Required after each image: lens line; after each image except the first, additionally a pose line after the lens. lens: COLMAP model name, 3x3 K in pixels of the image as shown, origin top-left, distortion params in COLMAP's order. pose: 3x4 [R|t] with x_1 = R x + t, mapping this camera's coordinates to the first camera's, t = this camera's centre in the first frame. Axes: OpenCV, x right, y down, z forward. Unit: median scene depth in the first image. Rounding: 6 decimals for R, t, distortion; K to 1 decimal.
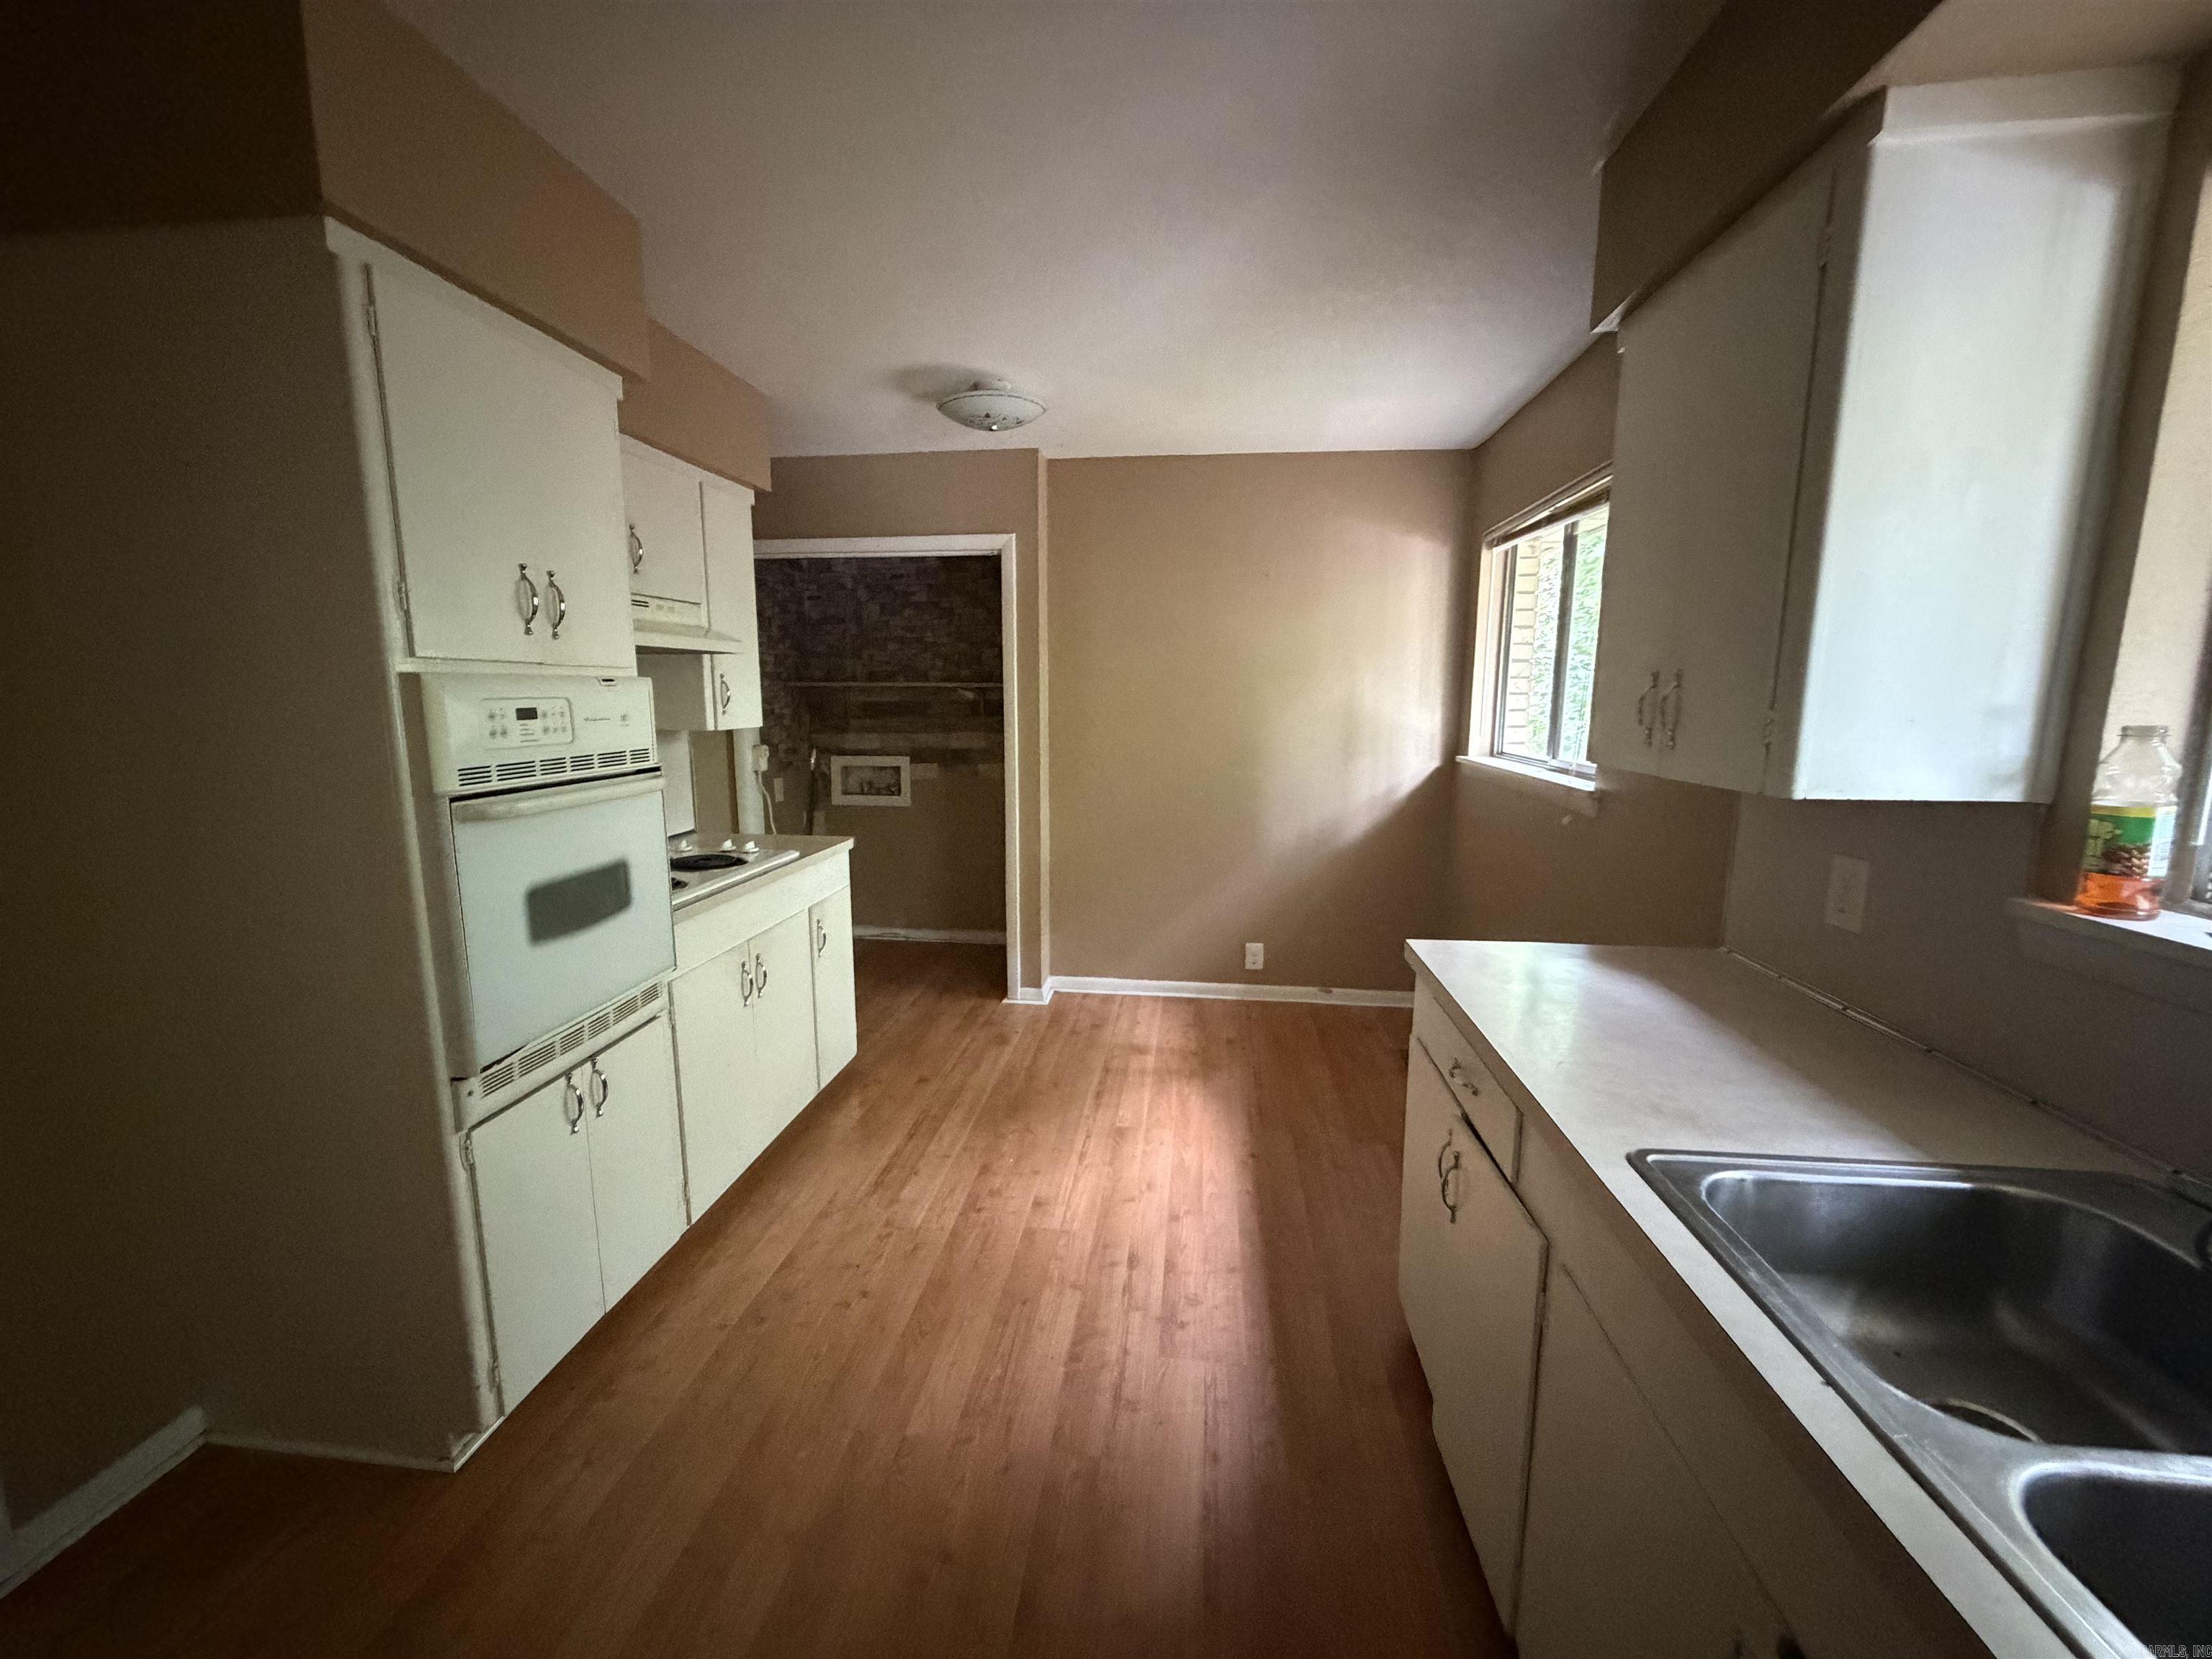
lens RADIAL K [[890.2, 0, 1106.0], [0, 890.2, 829.5], [0, 0, 1]] dist [-0.002032, -0.000580]
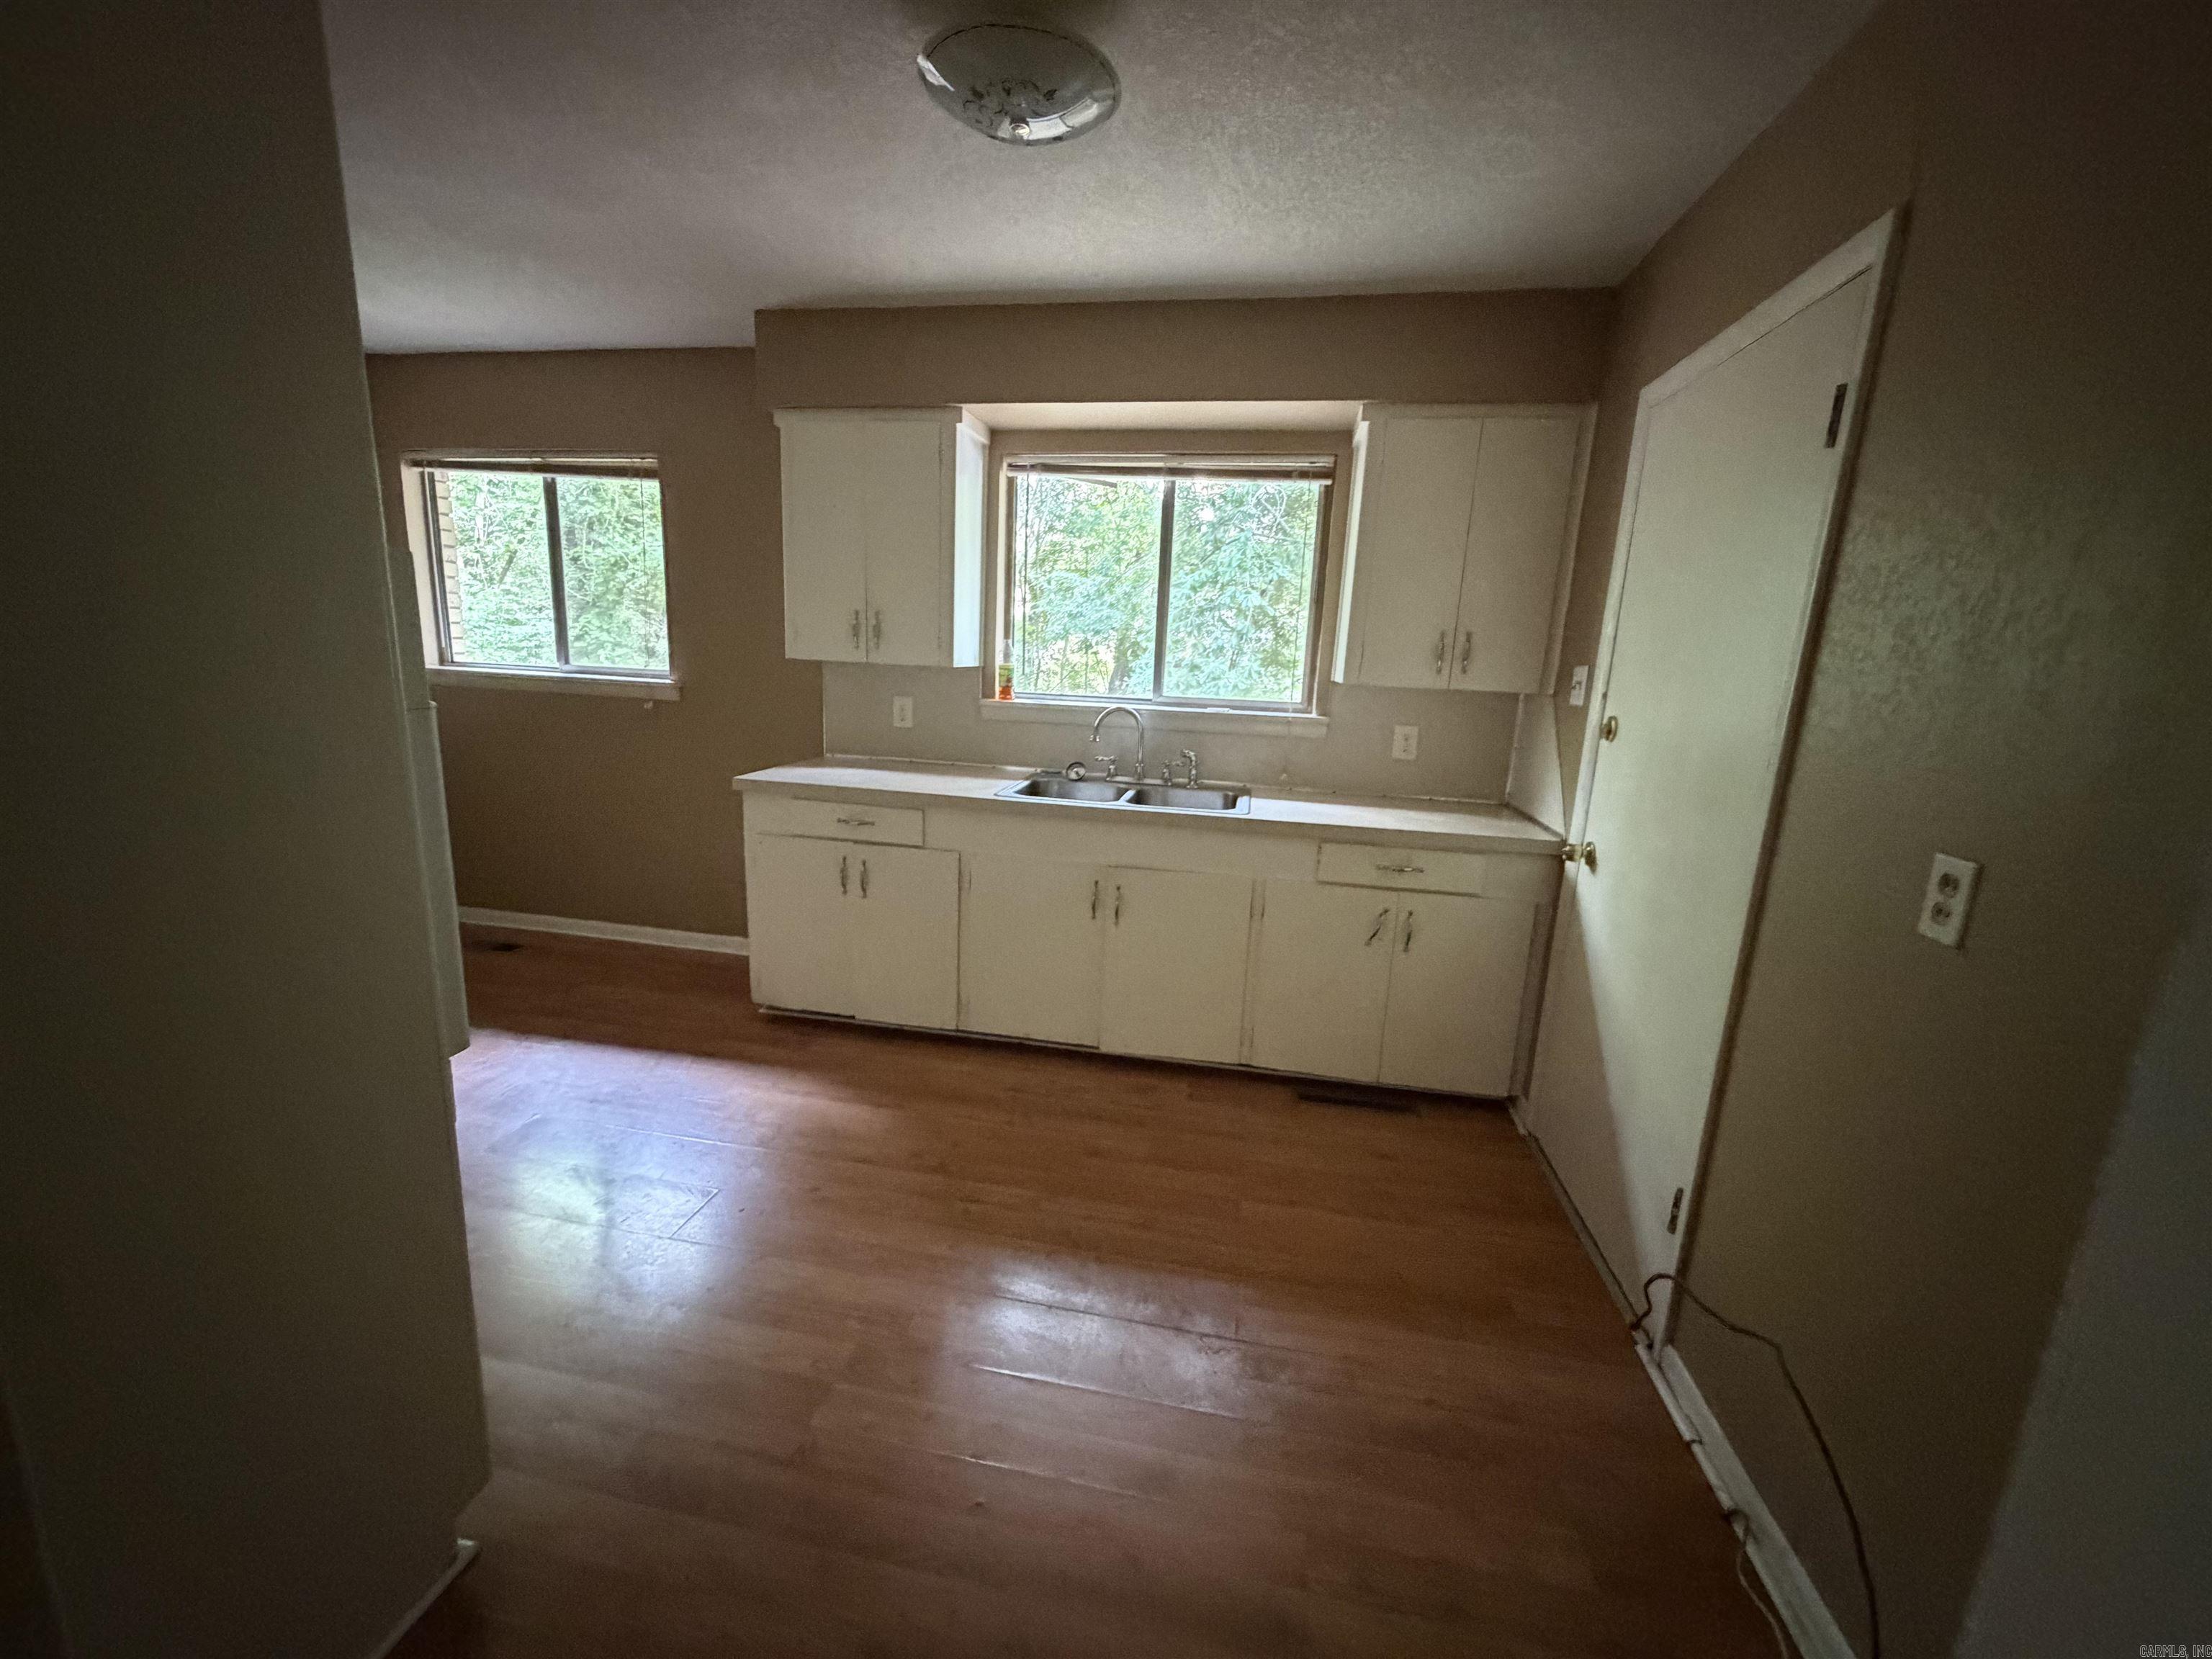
lens RADIAL K [[890.2, 0, 1106.0], [0, 890.2, 829.5], [0, 0, 1]] dist [-0.002032, -0.000580]
pose [[0.076356, -0.209697, 0.974781, -0.880547], [0.111738, 0.973276, 0.200621, -0.023784], [-0.990800, 0.093602, 0.097746, 0.172433]]
